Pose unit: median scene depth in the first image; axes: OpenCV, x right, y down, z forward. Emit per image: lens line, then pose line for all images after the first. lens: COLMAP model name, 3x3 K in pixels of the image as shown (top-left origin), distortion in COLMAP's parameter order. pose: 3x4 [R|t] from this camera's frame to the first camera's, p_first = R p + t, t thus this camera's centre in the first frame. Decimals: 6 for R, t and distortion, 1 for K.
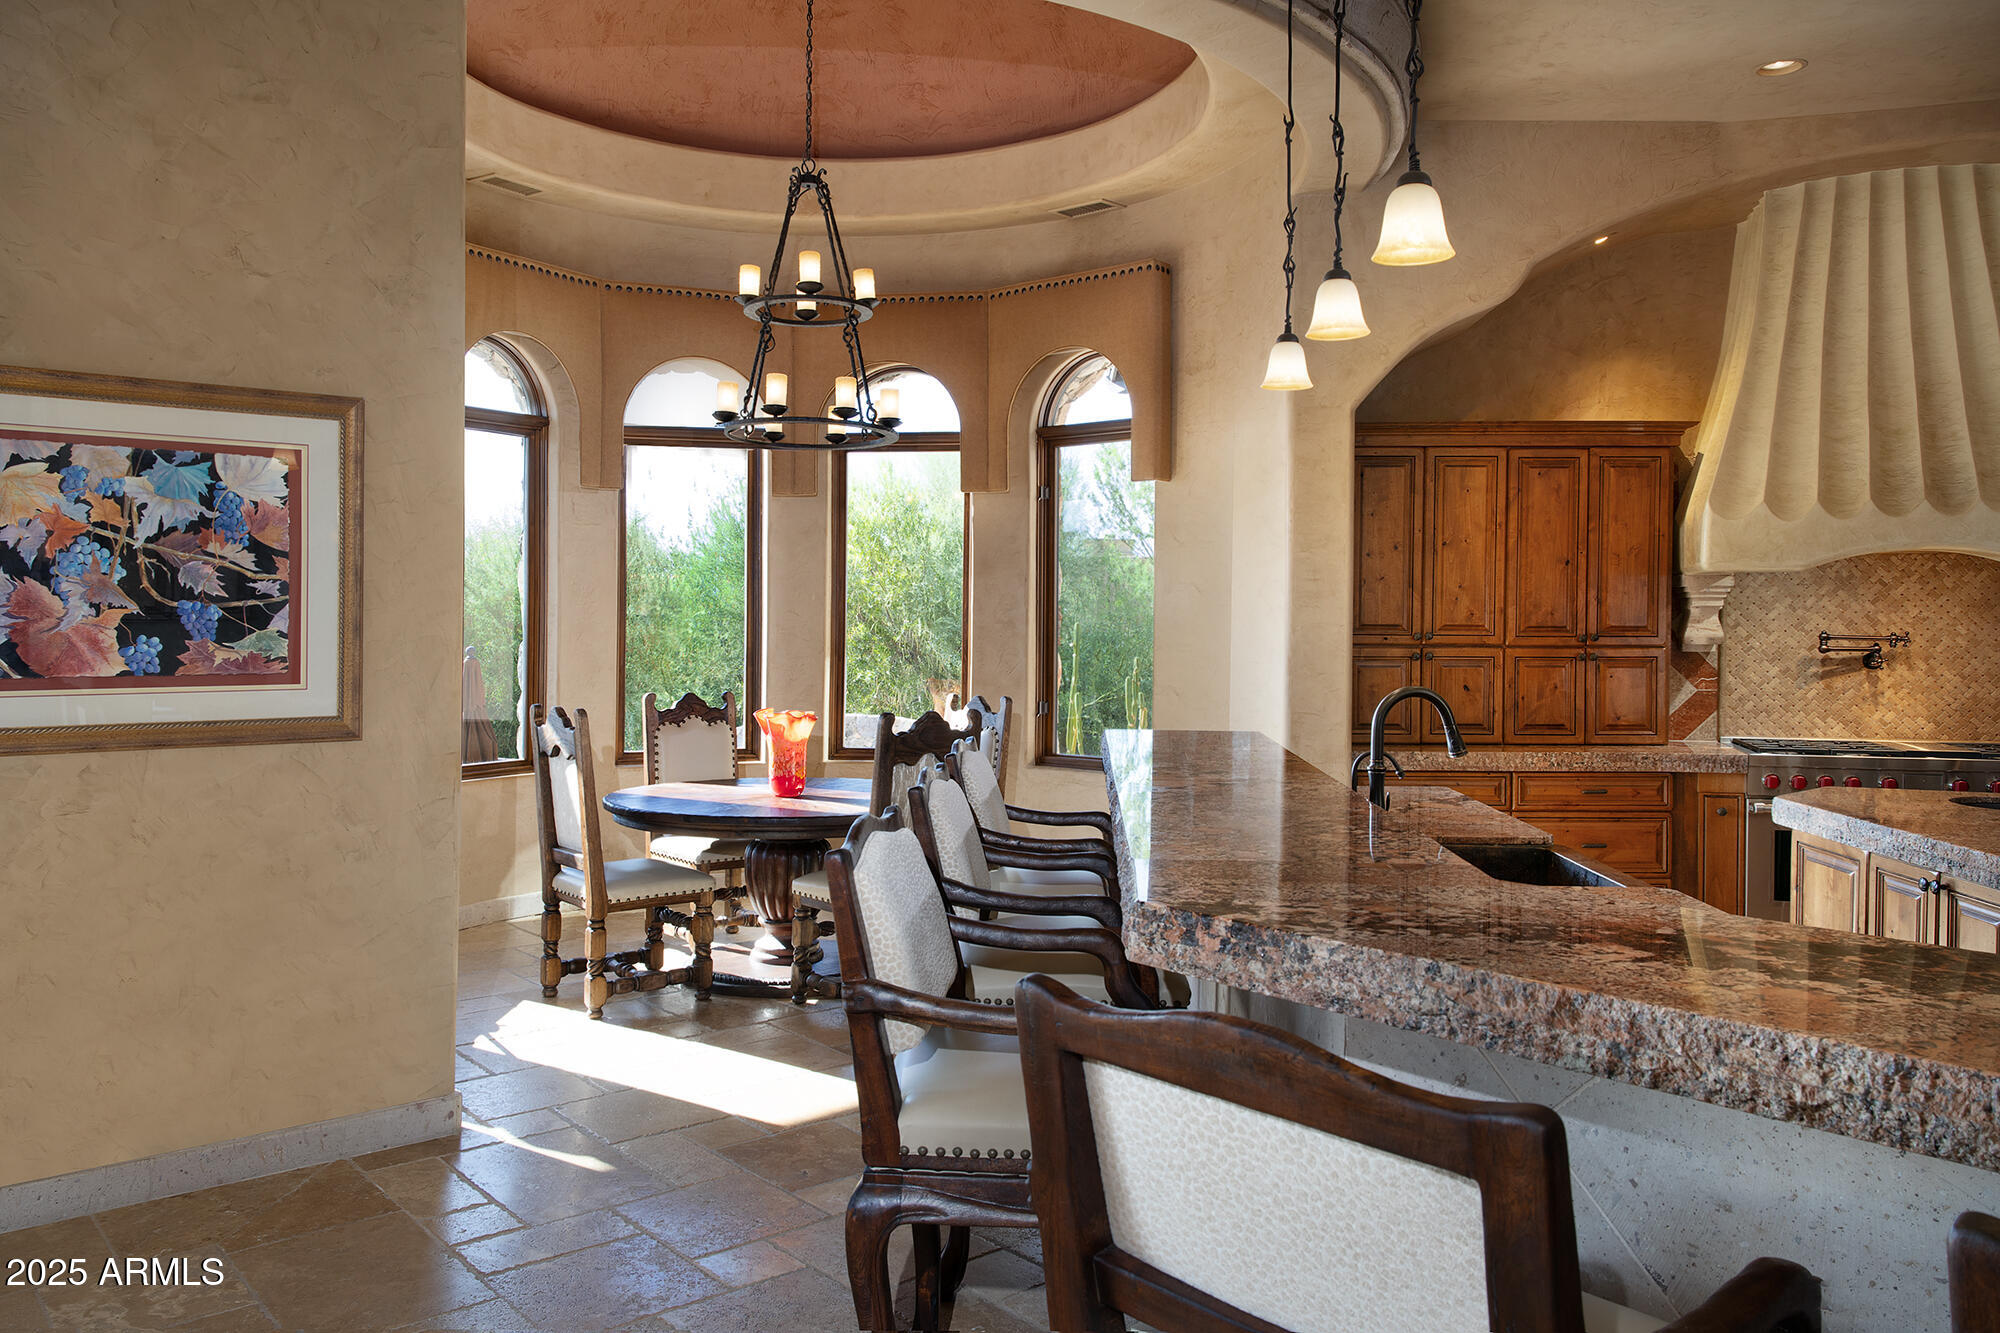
lens RADIAL K [[1588.3, 0, 1009.1], [0, 1588.3, 615.8], [0, 0, 1]] dist [-0.002268, -0.000798]
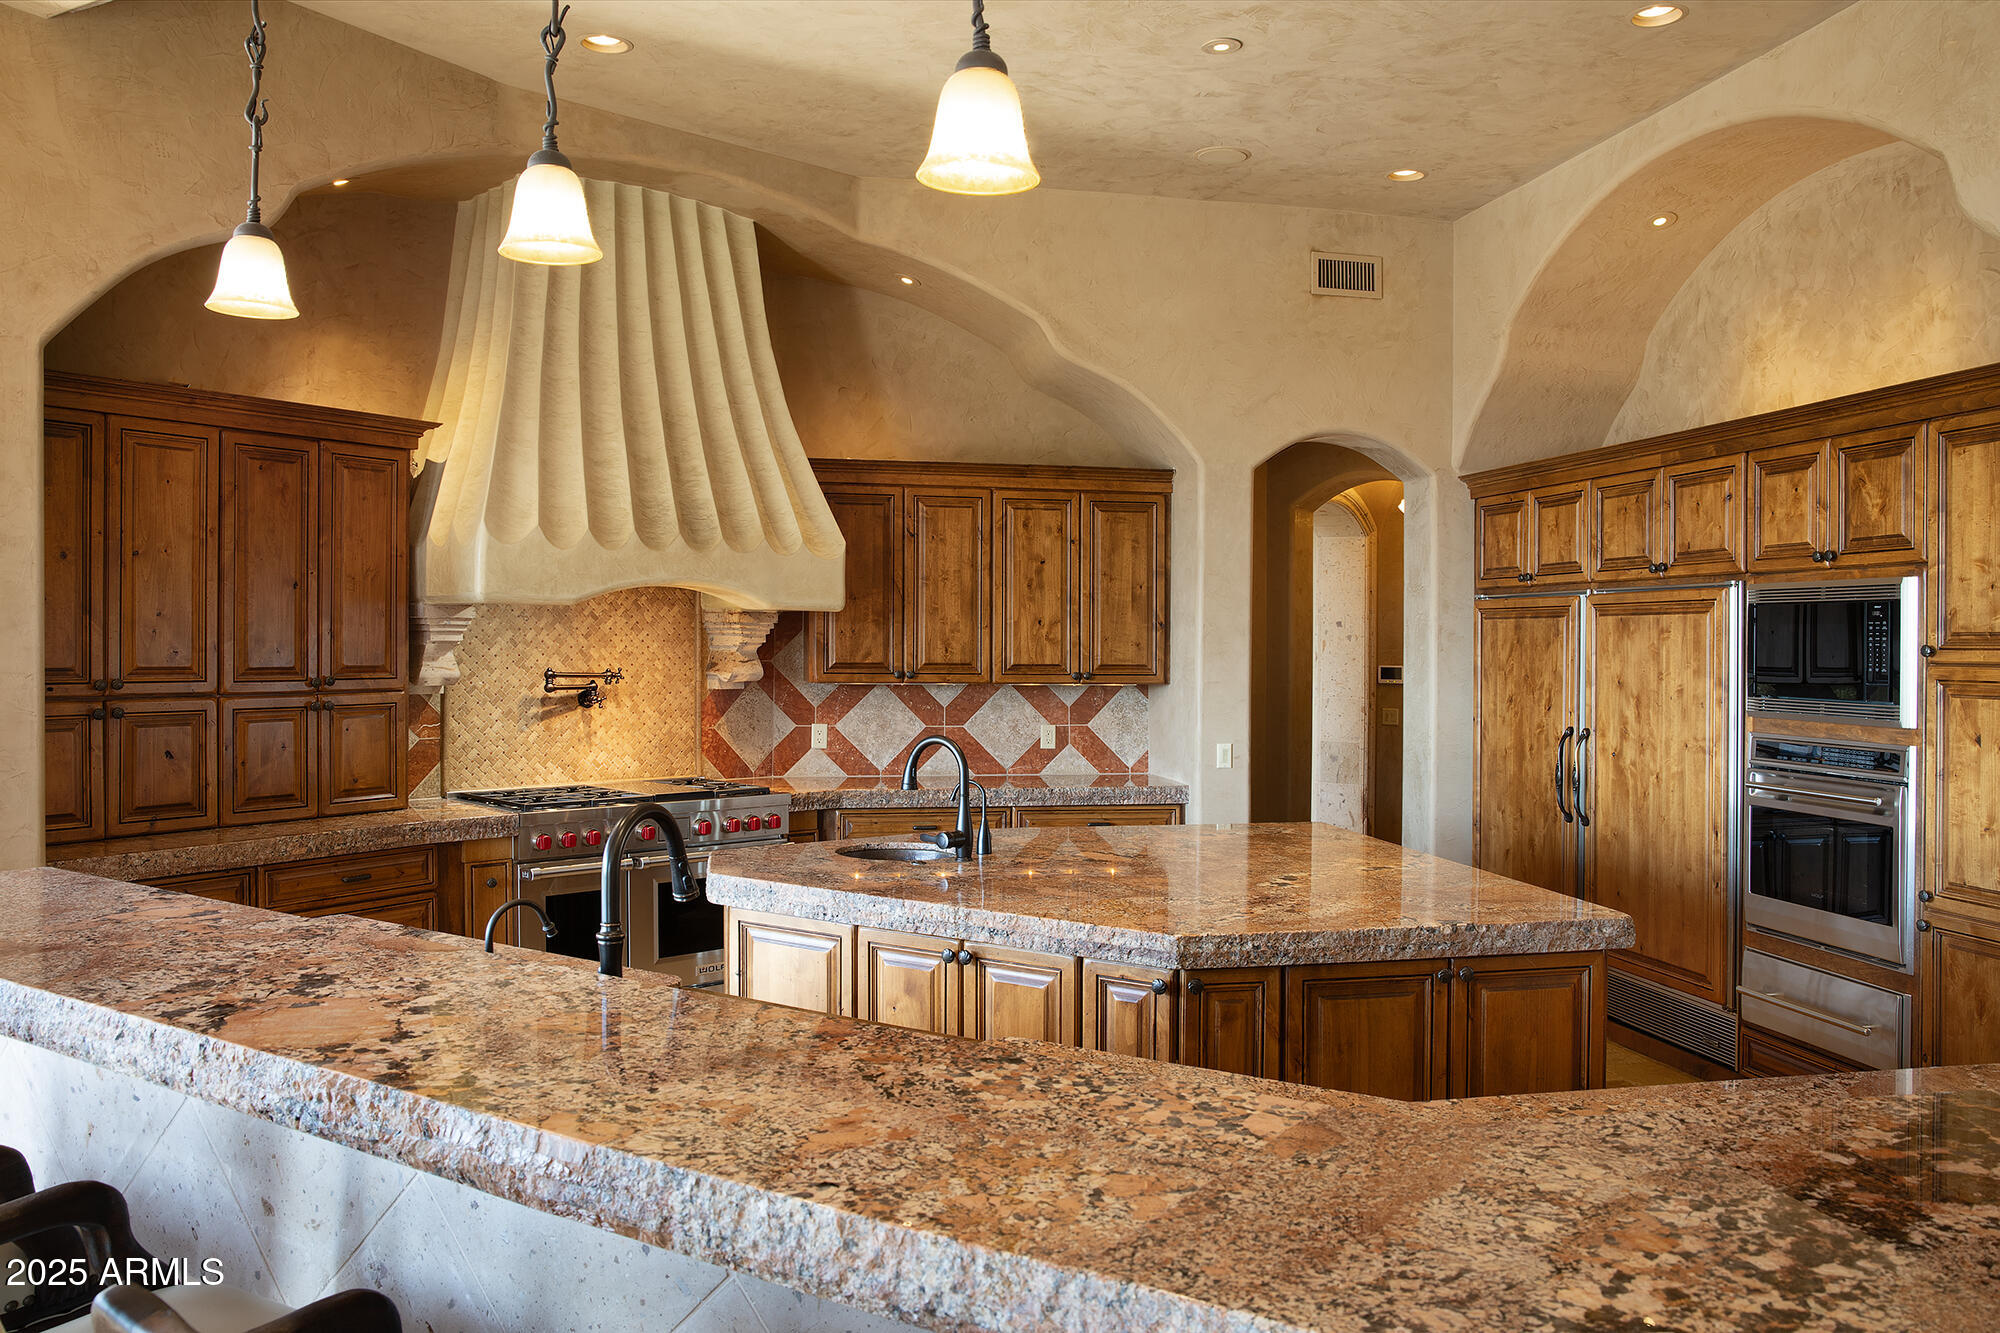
lens RADIAL K [[1588.3, 0, 1009.1], [0, 1588.3, 615.8], [0, 0, 1]] dist [-0.002268, -0.000798]
pose [[0.505127, 0.012219, 0.862959, -0.143501], [-0.013480, 0.999889, -0.006267, -0.018362], [-0.862940, -0.008468, 0.505236, 0.306212]]
